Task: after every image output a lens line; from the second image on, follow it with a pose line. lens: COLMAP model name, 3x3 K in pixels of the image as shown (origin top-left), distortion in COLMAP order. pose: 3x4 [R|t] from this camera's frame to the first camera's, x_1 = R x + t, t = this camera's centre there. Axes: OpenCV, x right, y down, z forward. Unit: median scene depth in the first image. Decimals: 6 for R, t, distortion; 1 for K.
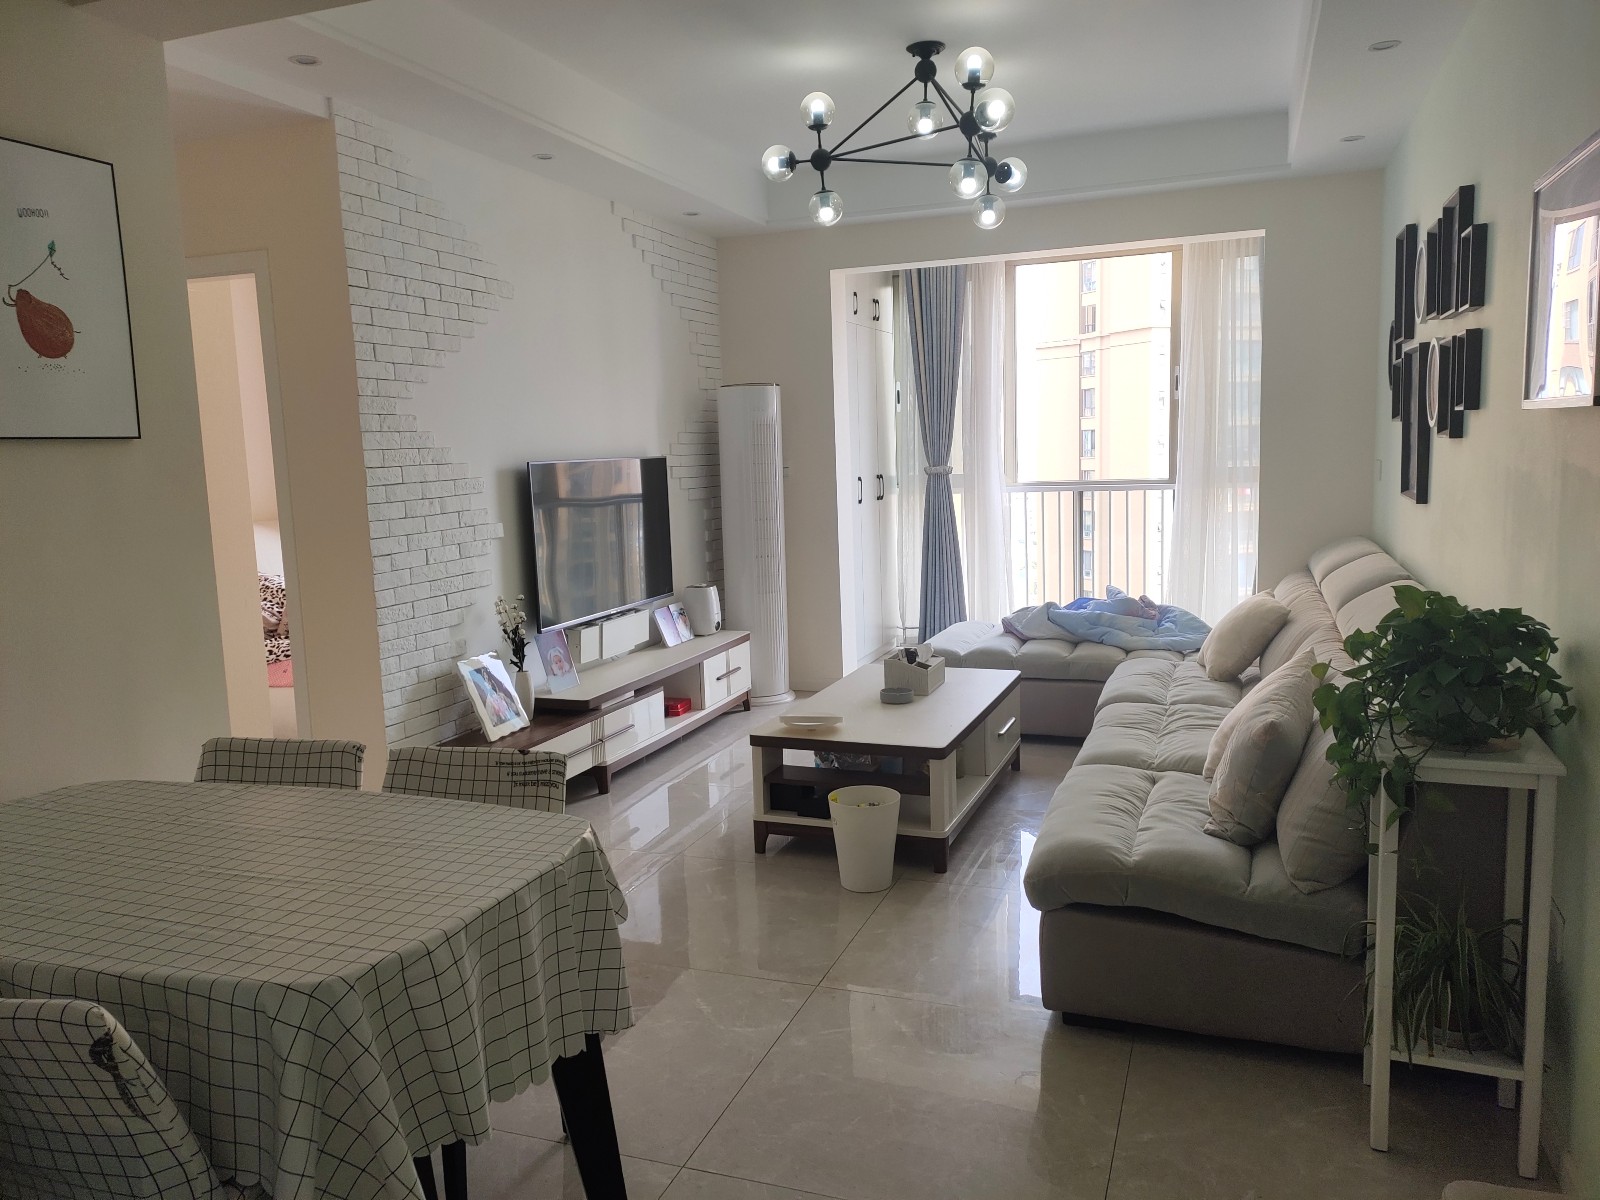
lens RADIAL K [[1190.1, 0, 800.0], [0, 1190.1, 600.0], [0, 0, 1]] dist [0.082370, -0.089498]
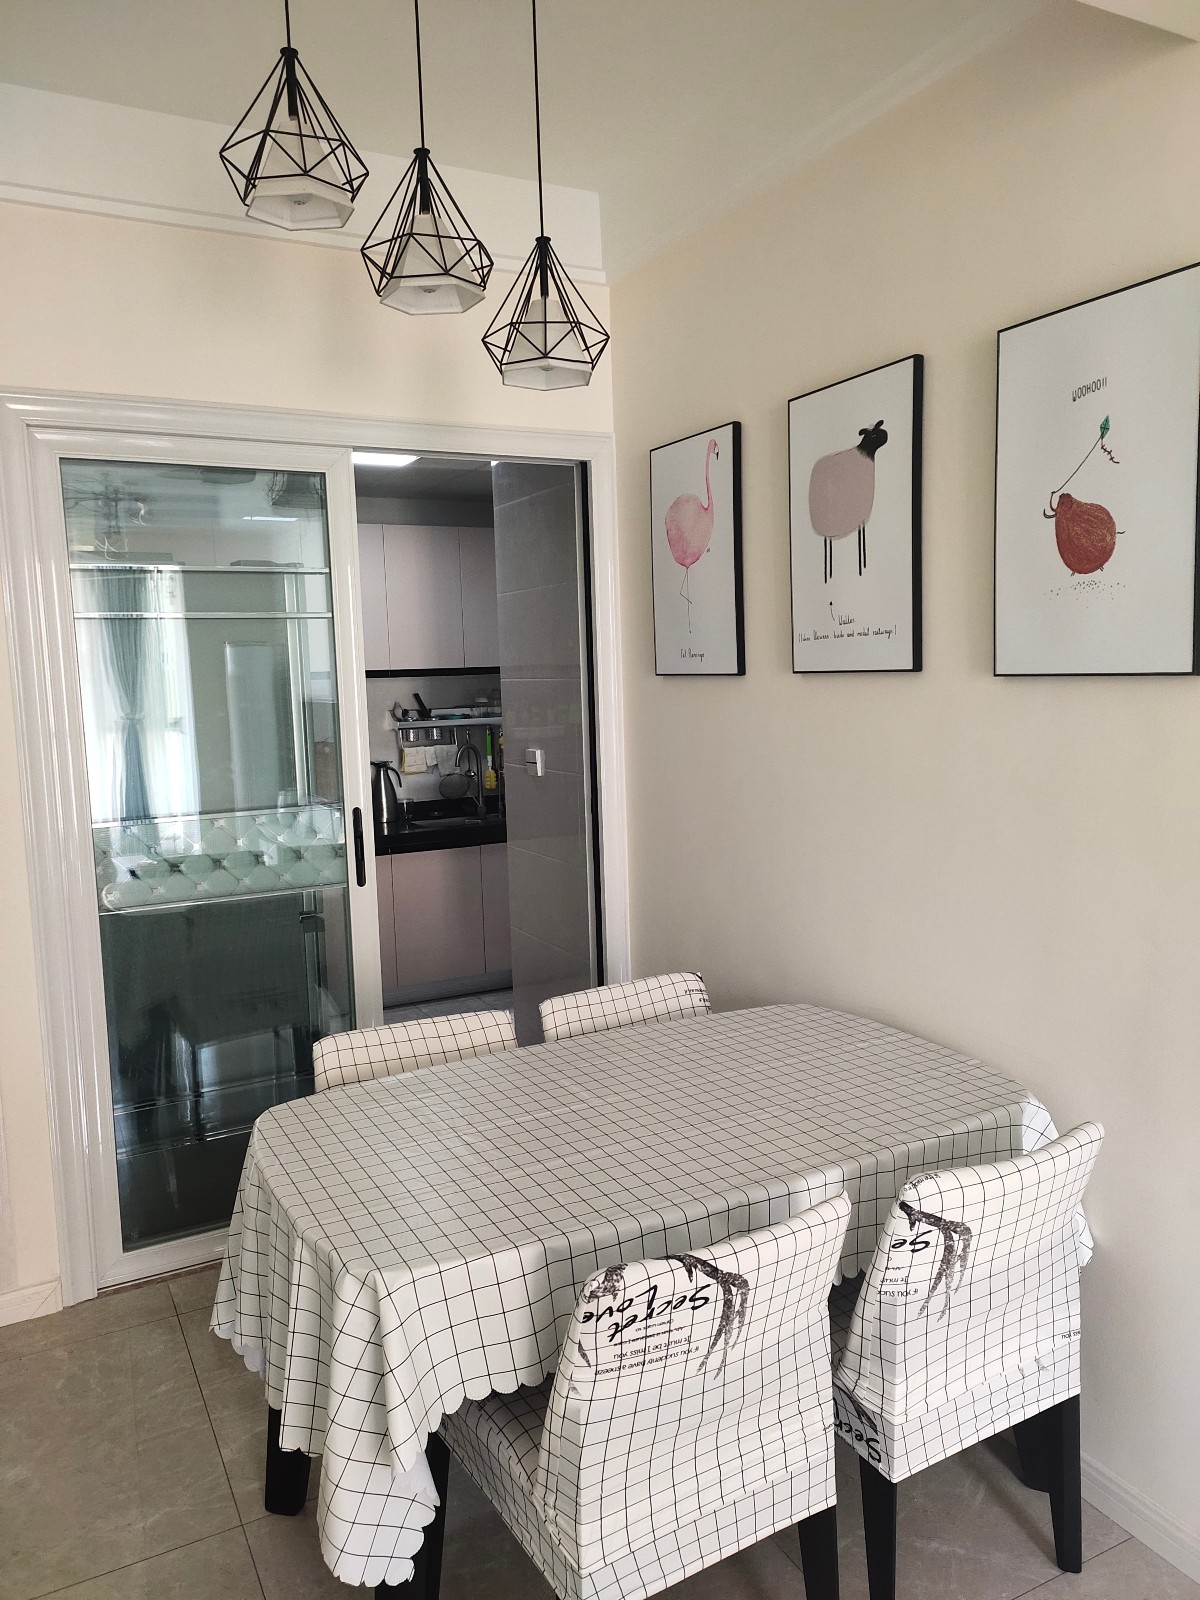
lens RADIAL K [[1190.1, 0, 606.3], [0, 1190.1, 811.7], [0, 0, 1]] dist [0.082370, -0.089498]
pose [[-0.671815, 0.143791, -0.726629, 0.083598], [-0.043648, 0.971587, 0.232621, -0.098343], [0.739432, 0.187995, -0.646450, 0.589607]]
